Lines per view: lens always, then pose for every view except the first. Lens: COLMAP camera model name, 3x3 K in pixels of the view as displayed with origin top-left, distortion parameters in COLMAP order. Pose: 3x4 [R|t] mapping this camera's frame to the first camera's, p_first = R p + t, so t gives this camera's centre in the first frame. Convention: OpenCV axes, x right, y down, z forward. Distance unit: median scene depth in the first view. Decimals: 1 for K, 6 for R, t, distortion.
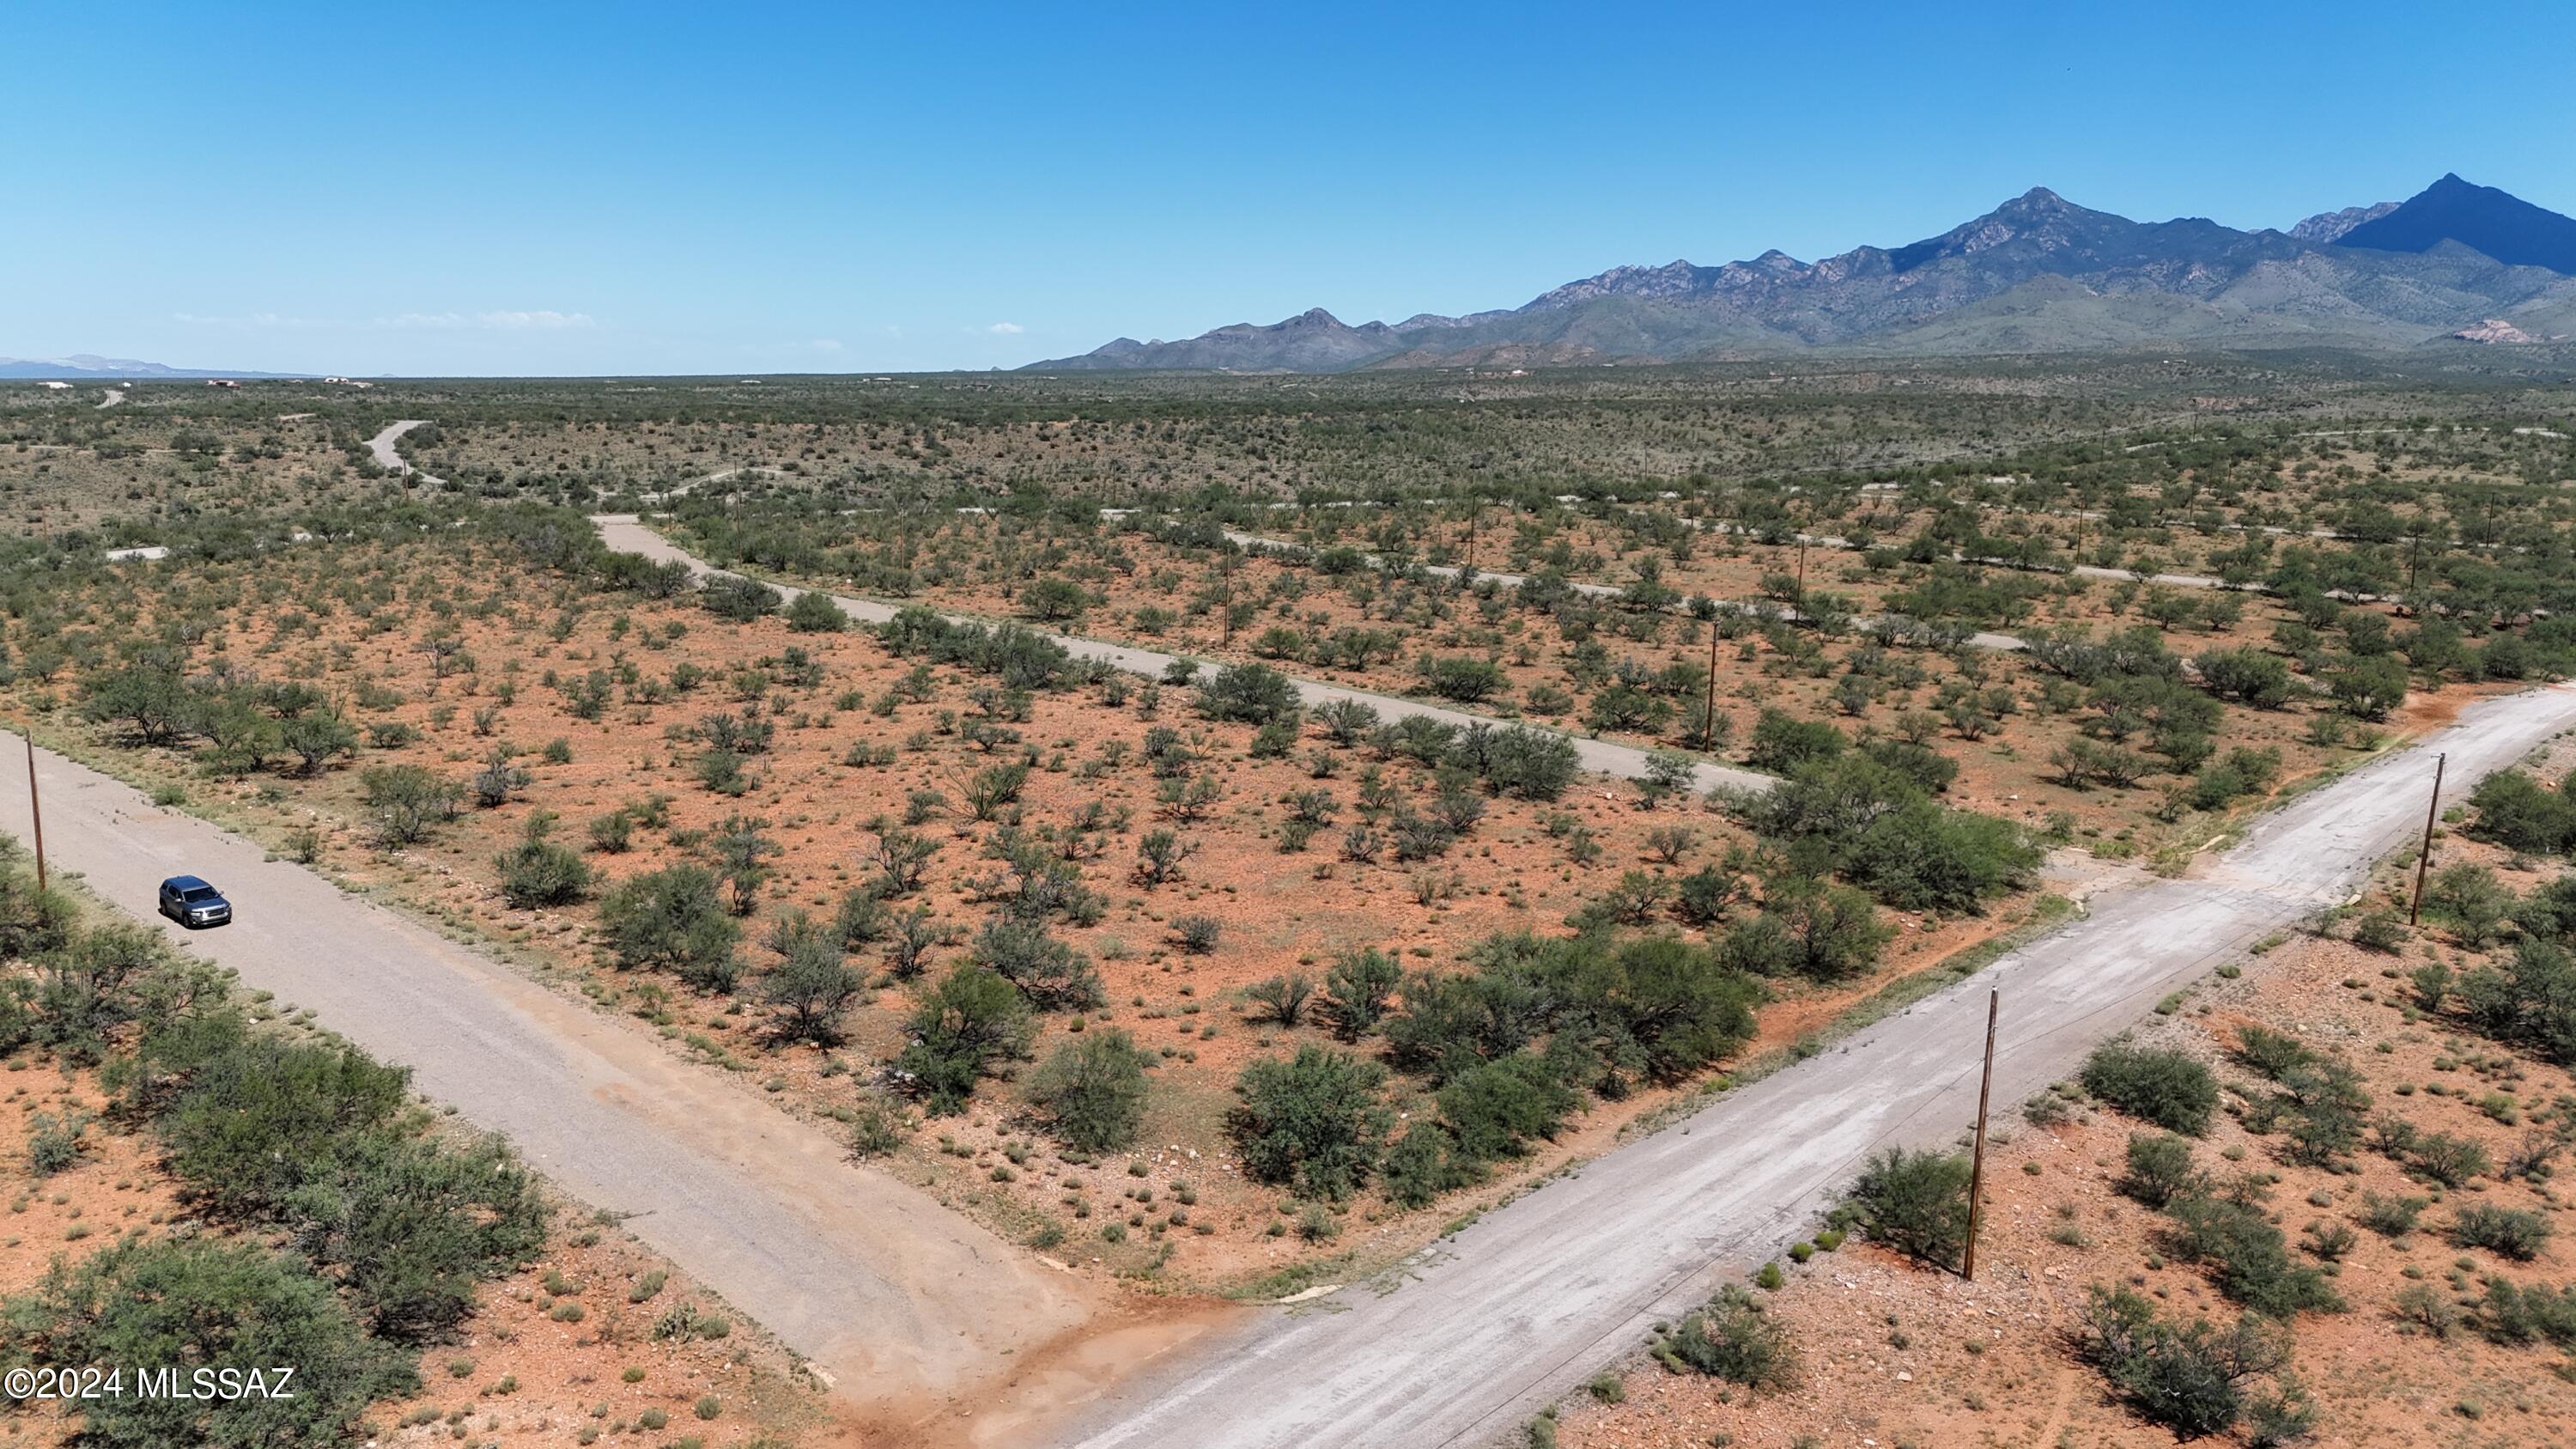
lens RADIAL K [[1893.2, 0, 1284.0], [0, 1893.2, 722.9], [0, 0, 1]] dist [0.061538, -0.053697]
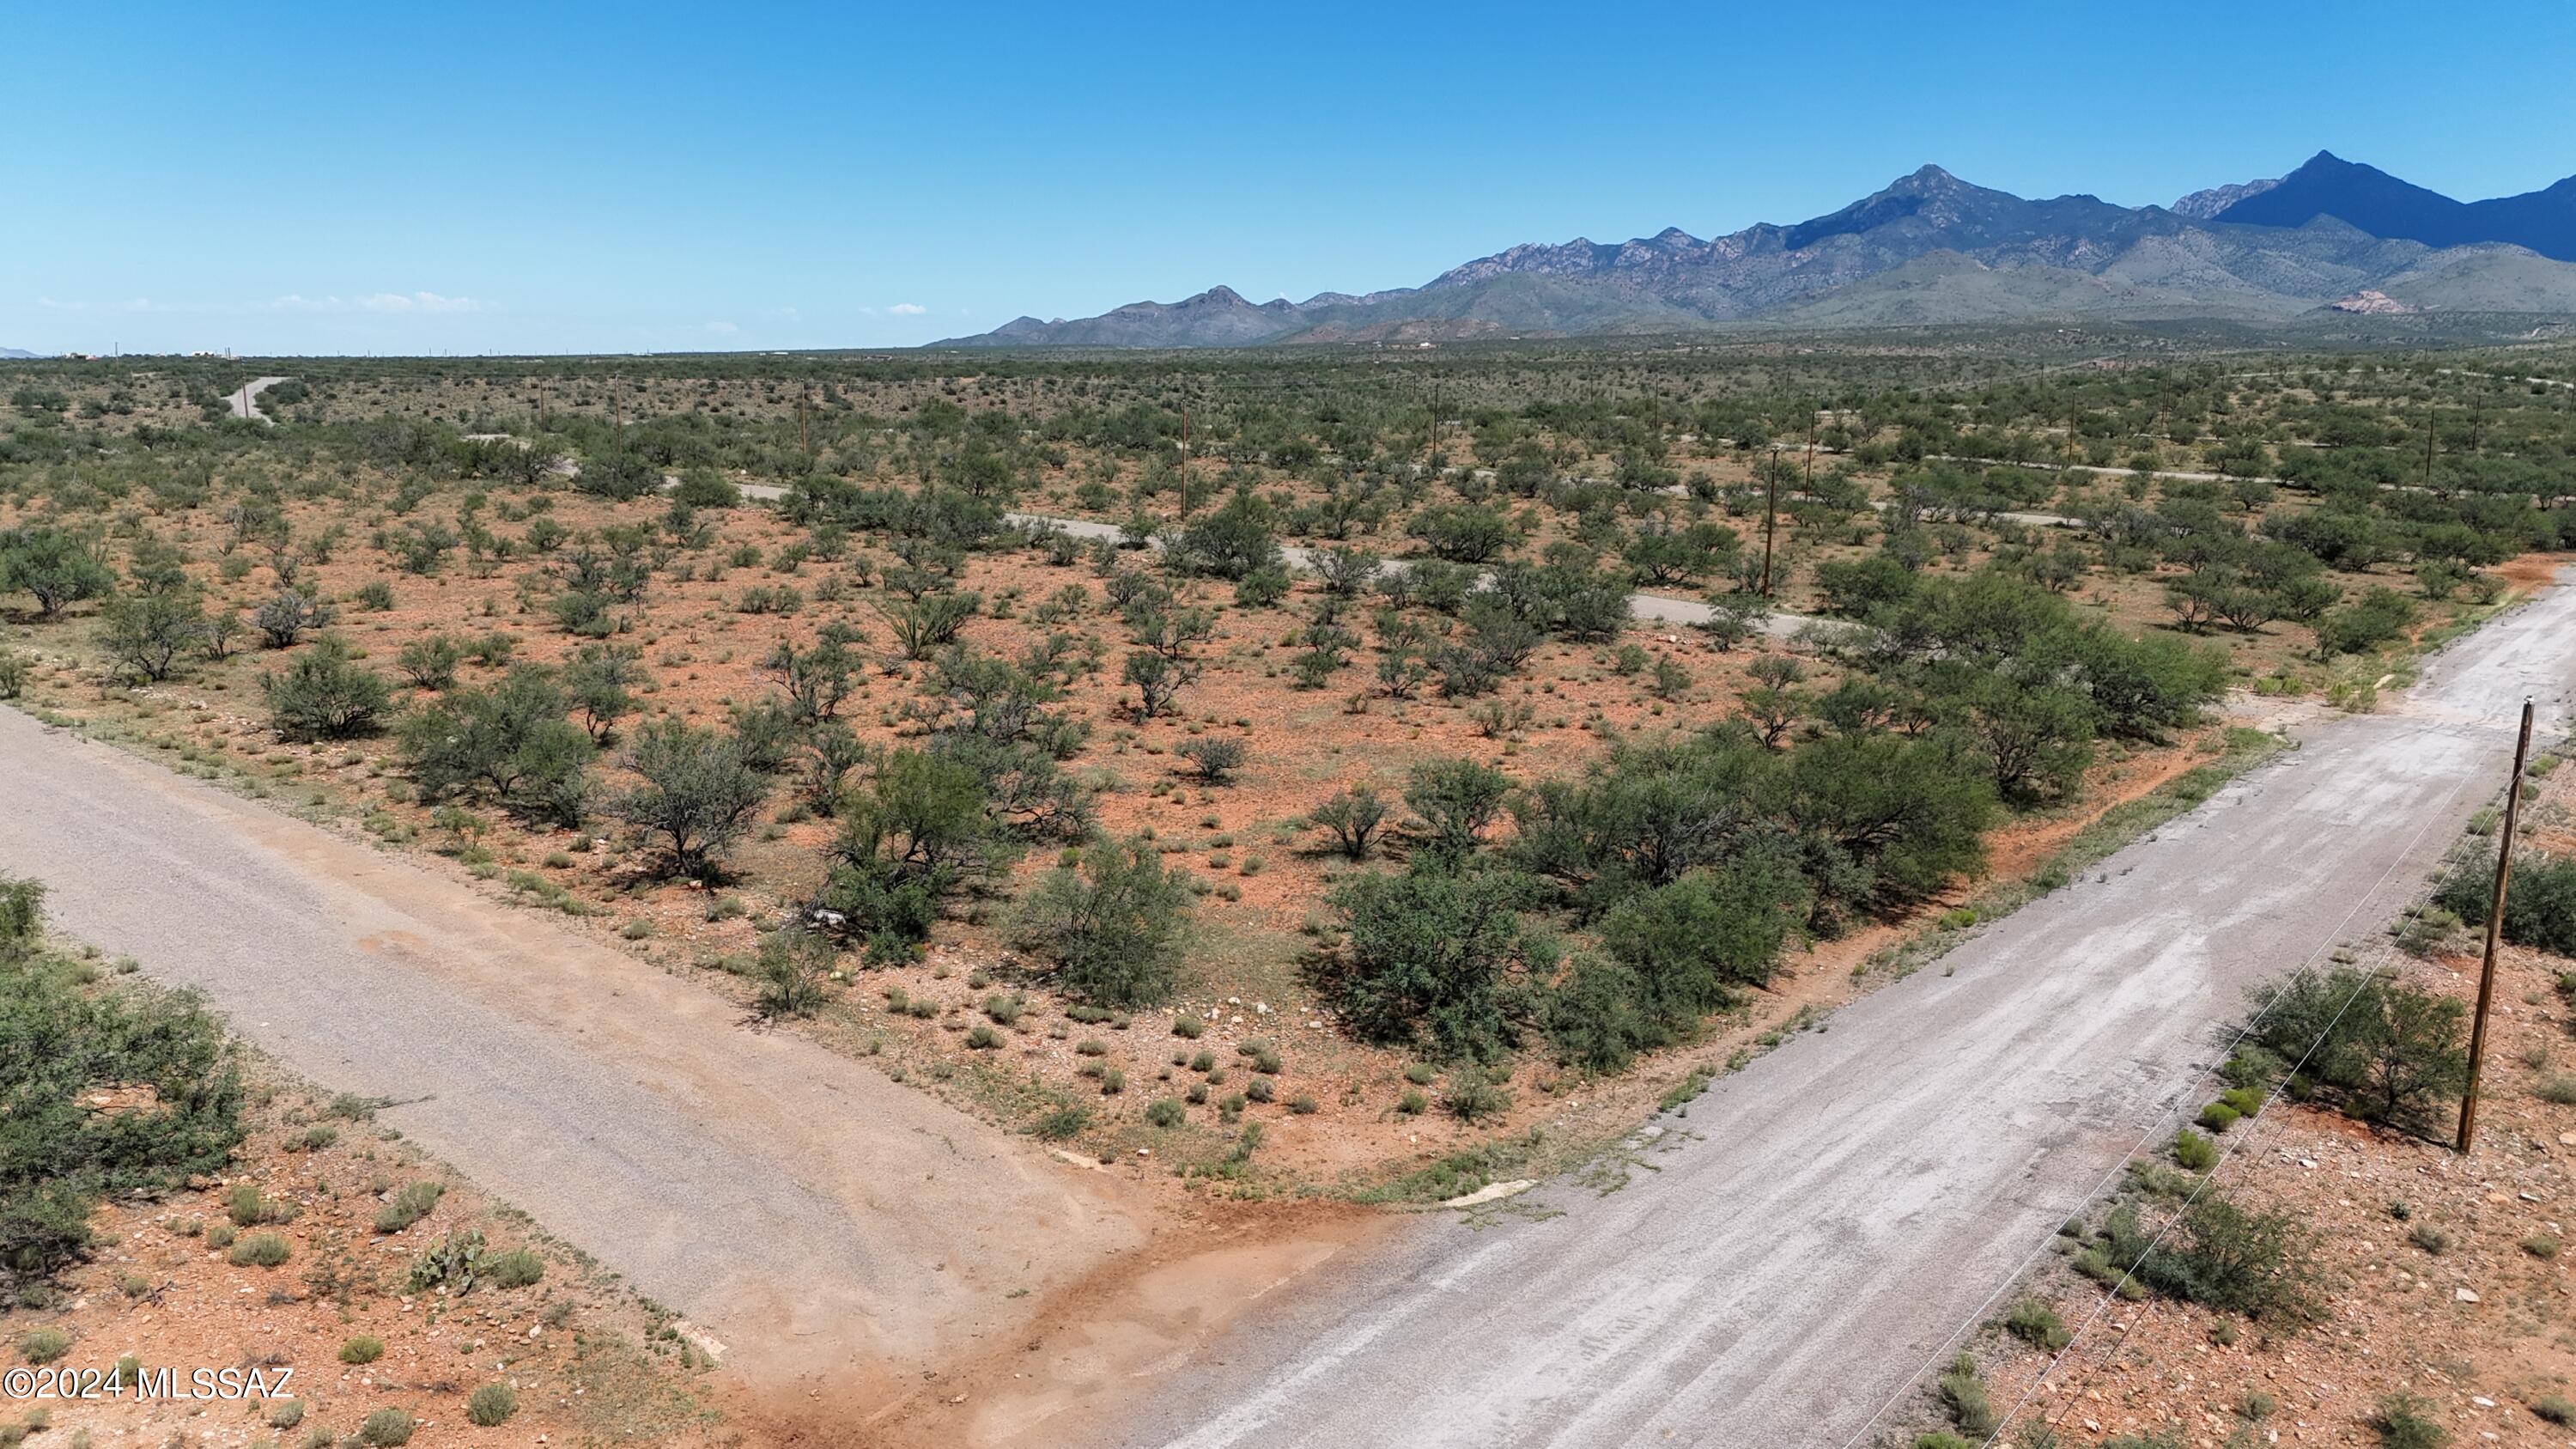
lens RADIAL K [[1893.2, 0, 1284.0], [0, 1893.2, 722.9], [0, 0, 1]] dist [0.061538, -0.053697]
pose [[0.998745, -0.015552, 0.047599, -0.048839], [0.015082, 0.999834, 0.010218, 0.081591], [-0.047750, -0.009487, 0.998814, 0.224470]]
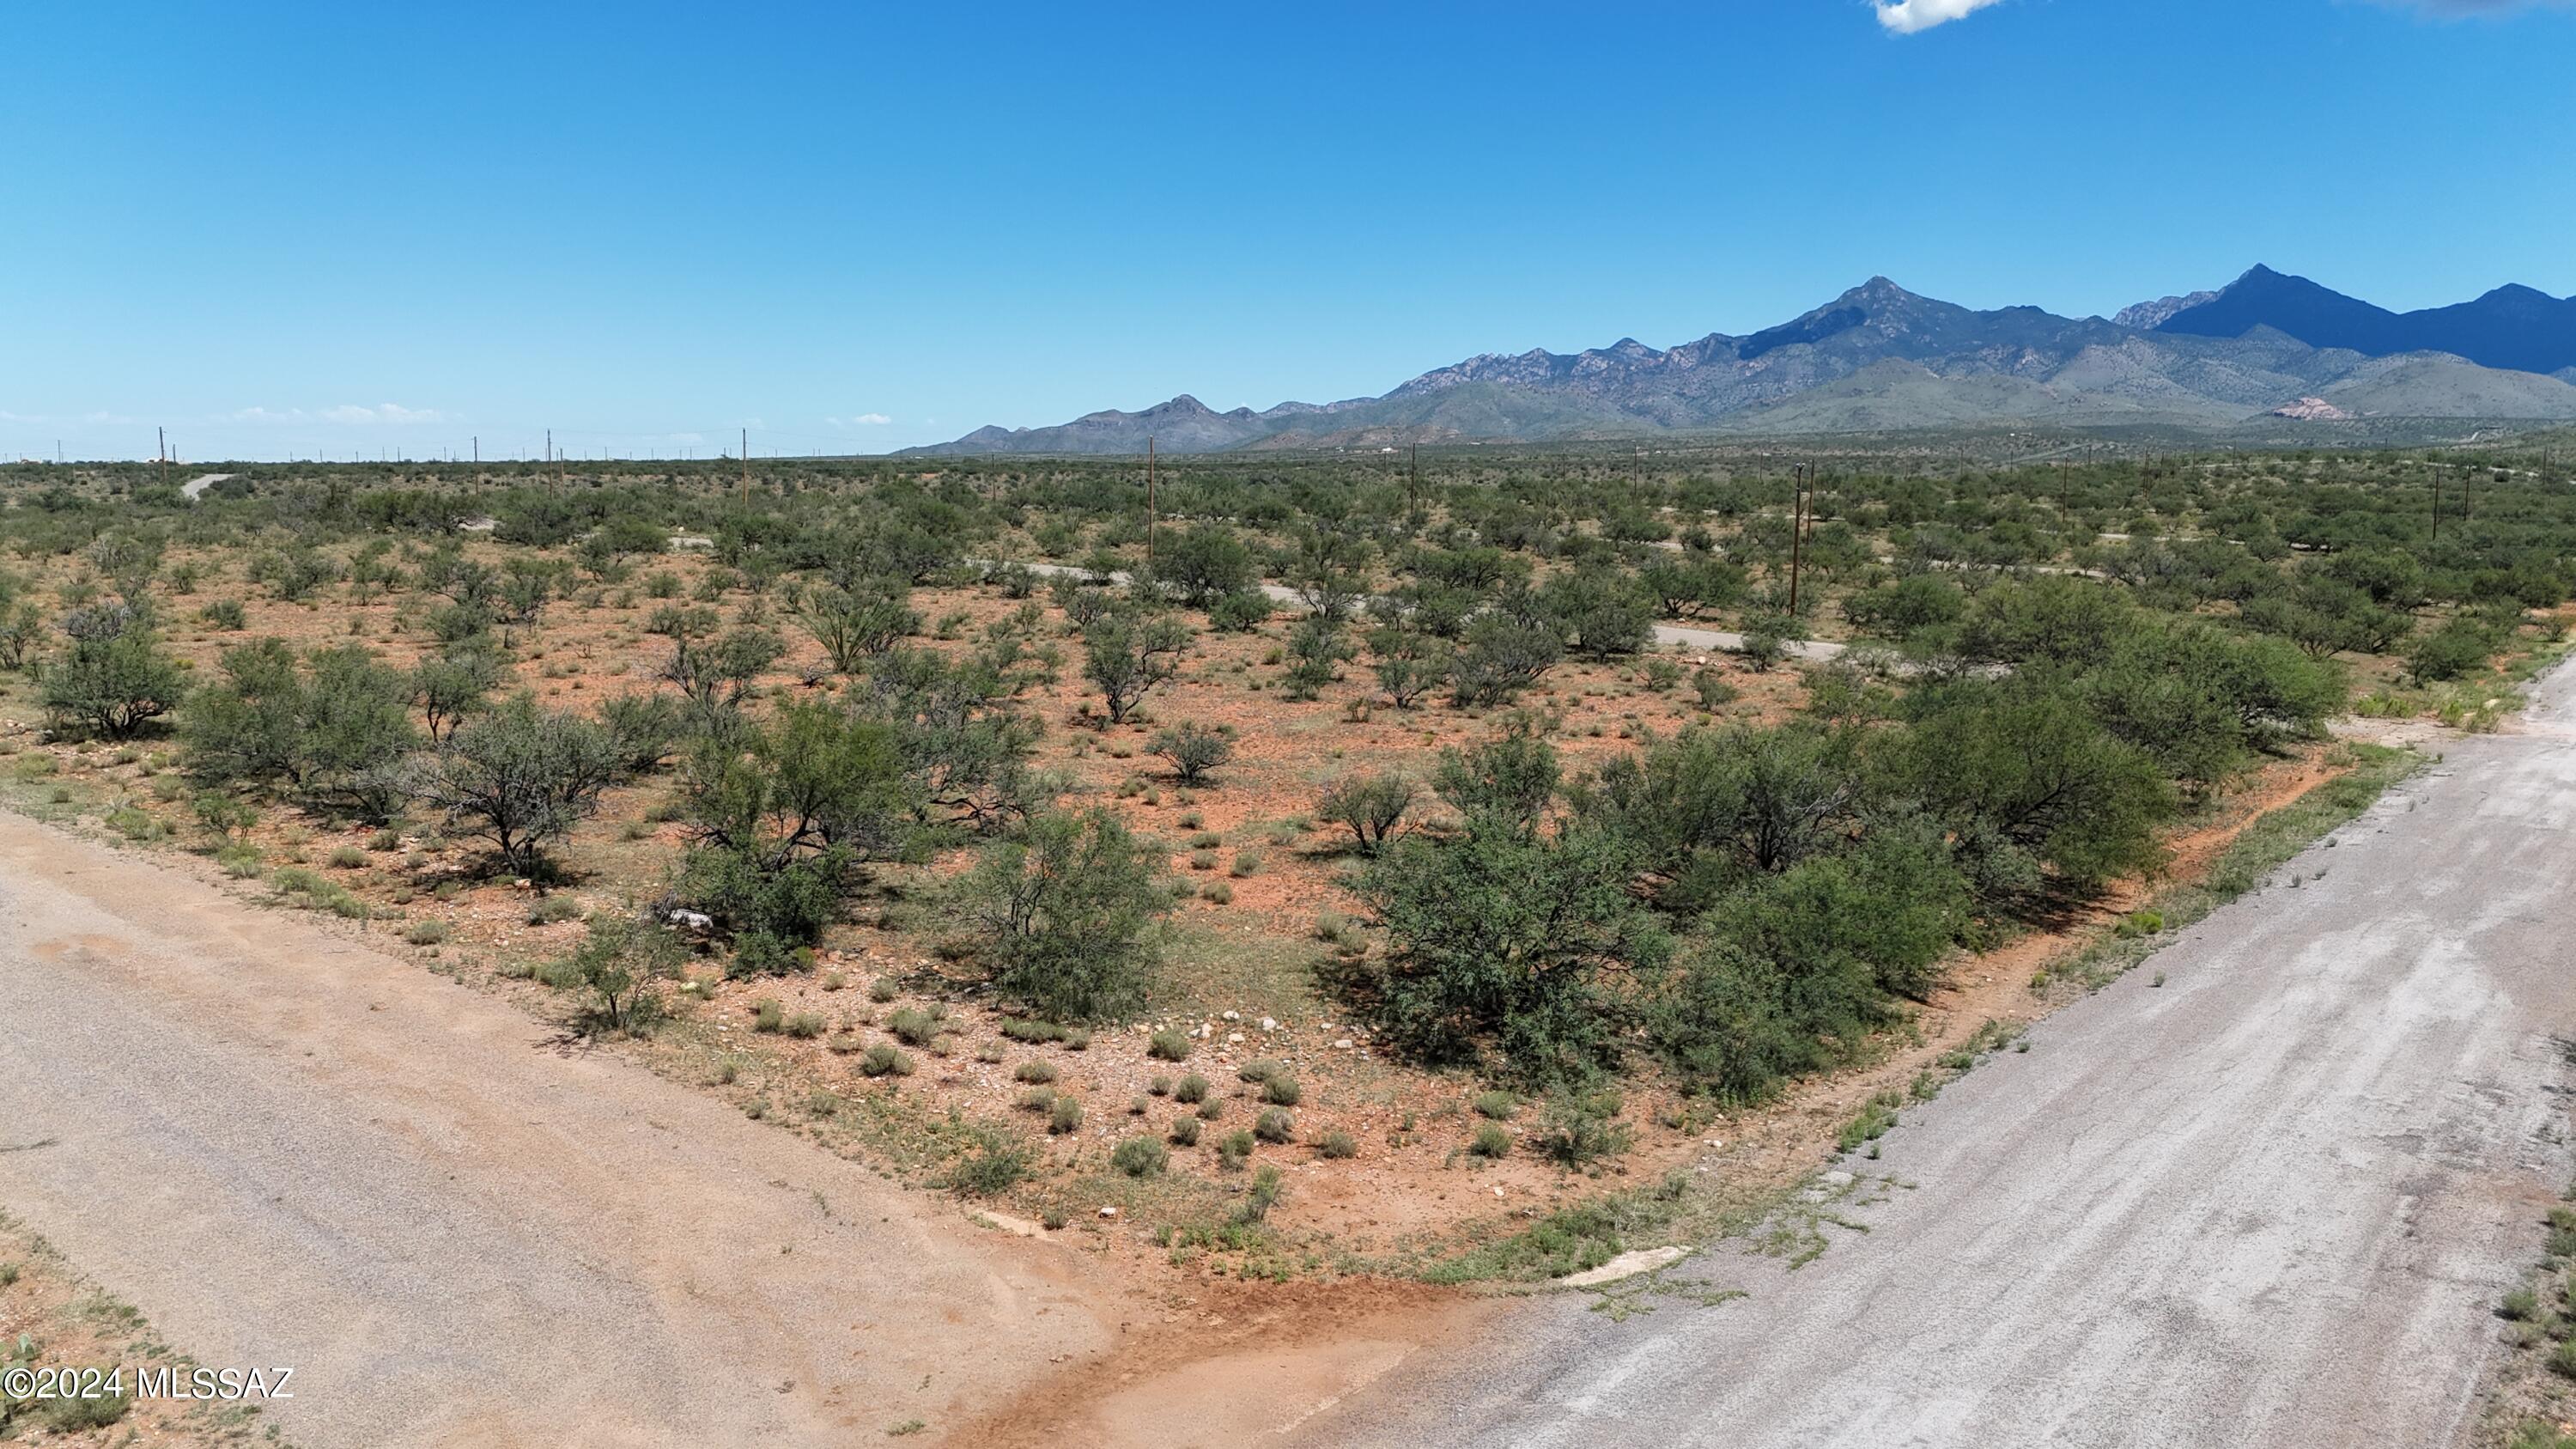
lens RADIAL K [[1893.8, 0, 1281.9], [0, 1893.8, 725.8], [0, 0, 1]] dist [0.049779, -0.028183]
pose [[0.997638, -0.018623, 0.066119, -0.052515], [0.021517, 0.998829, -0.043333, 0.117293], [-0.065235, 0.044653, 0.996870, 0.344726]]
